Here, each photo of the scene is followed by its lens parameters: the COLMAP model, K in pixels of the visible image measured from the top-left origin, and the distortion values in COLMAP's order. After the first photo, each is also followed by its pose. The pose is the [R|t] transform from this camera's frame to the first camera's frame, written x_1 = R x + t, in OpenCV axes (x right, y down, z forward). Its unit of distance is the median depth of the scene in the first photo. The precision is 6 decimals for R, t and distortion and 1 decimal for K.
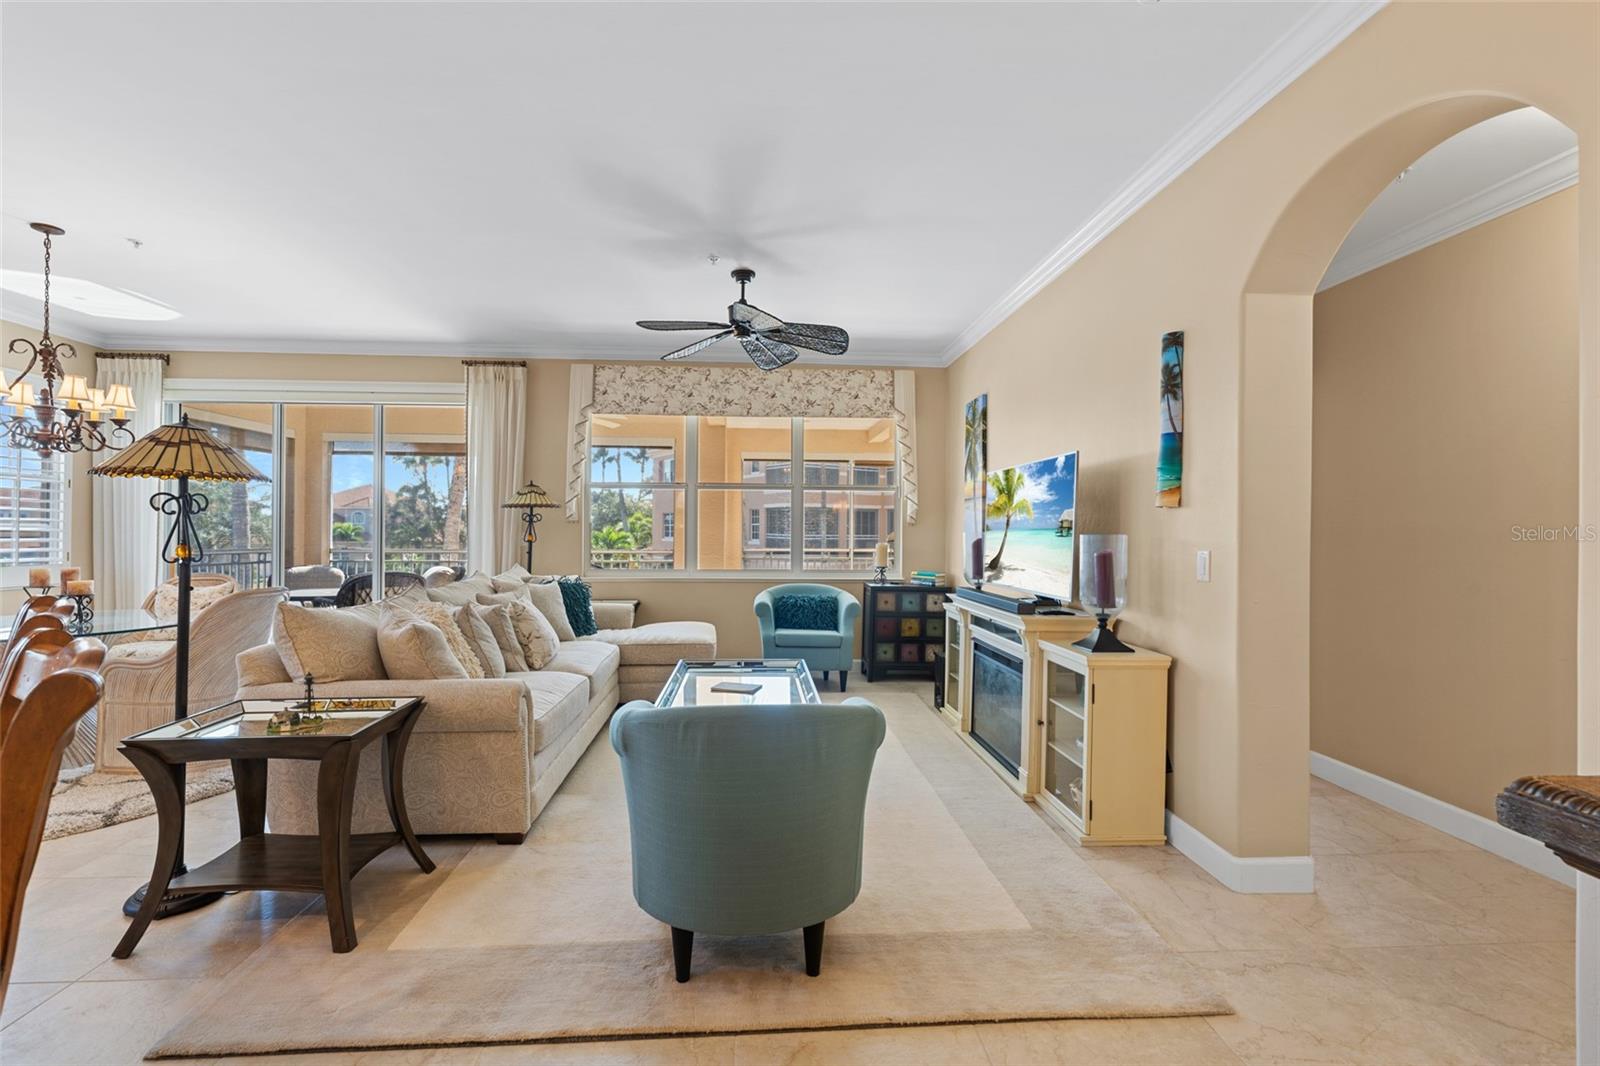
lens RADIAL K [[713.4, 0, 796.6], [0, 713.4, 532.2], [0, 0, 1]] dist [-0.004993, 0.001184]
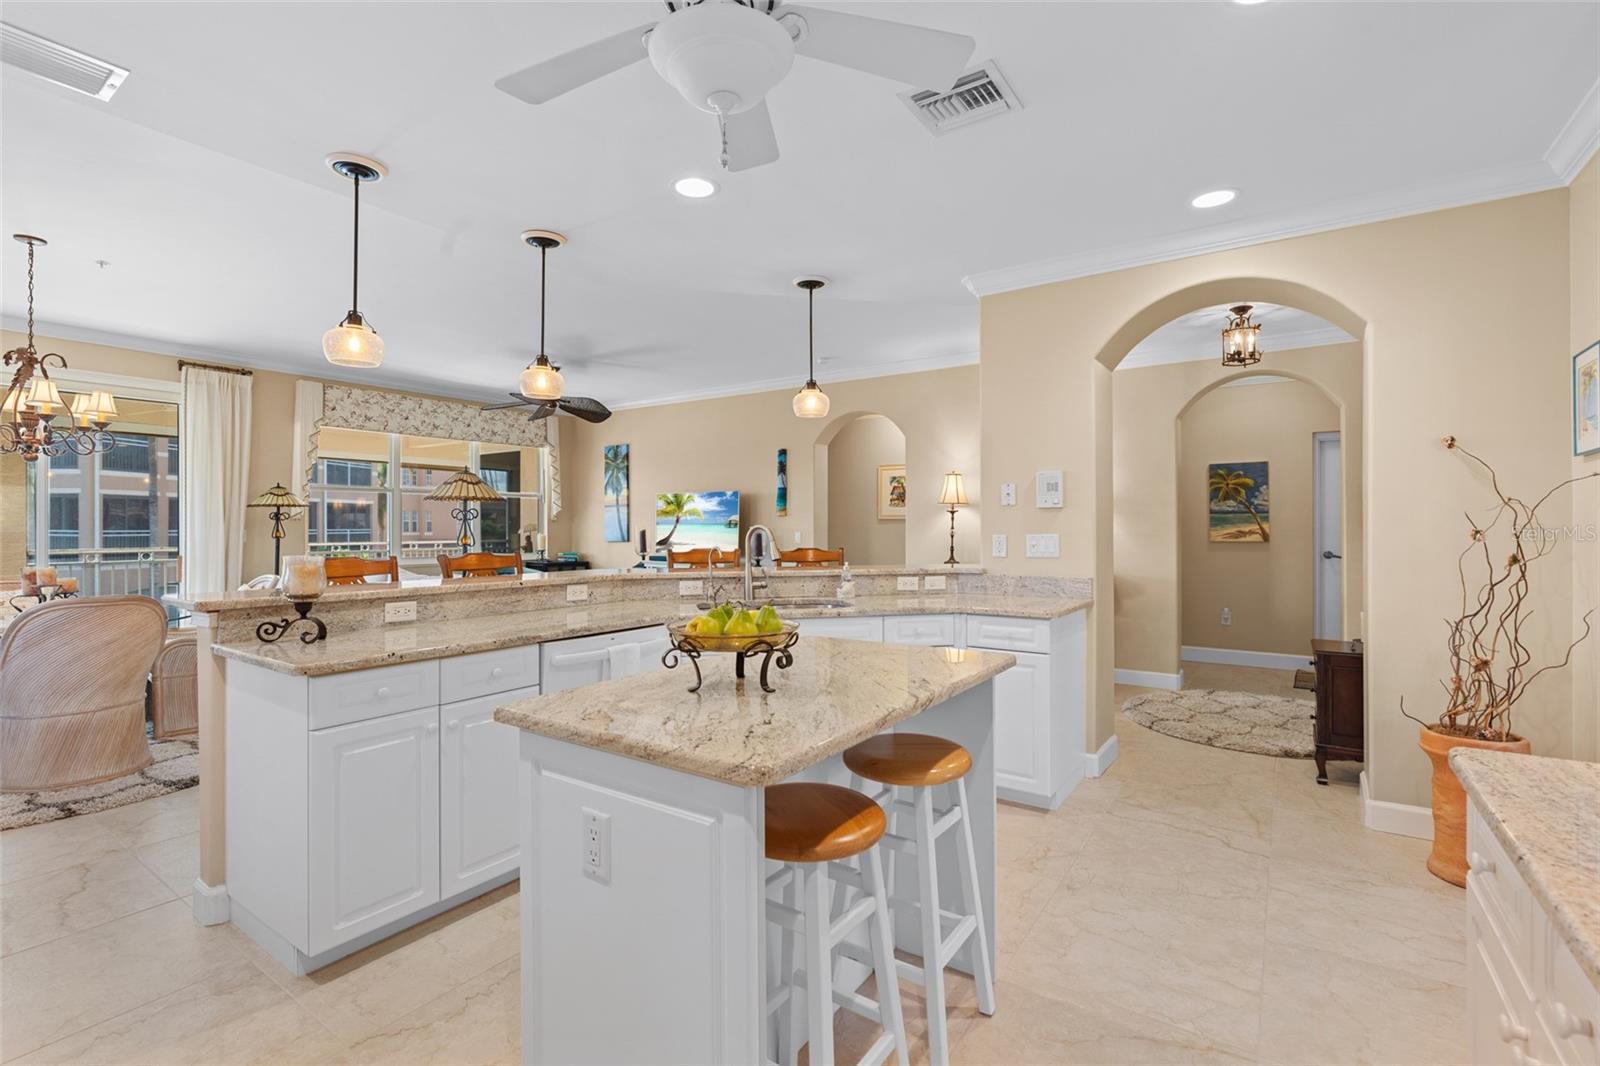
lens RADIAL K [[729.0, 0, 795.3], [0, 729.0, 530.9], [0, 0, 1]] dist [-0.004401, -0.000006]
pose [[0.607233, -0.014775, 0.794387, -1.169614], [0.006871, 0.999887, 0.013344, -0.010855], [-0.794494, -0.002645, 0.607266, -0.496651]]
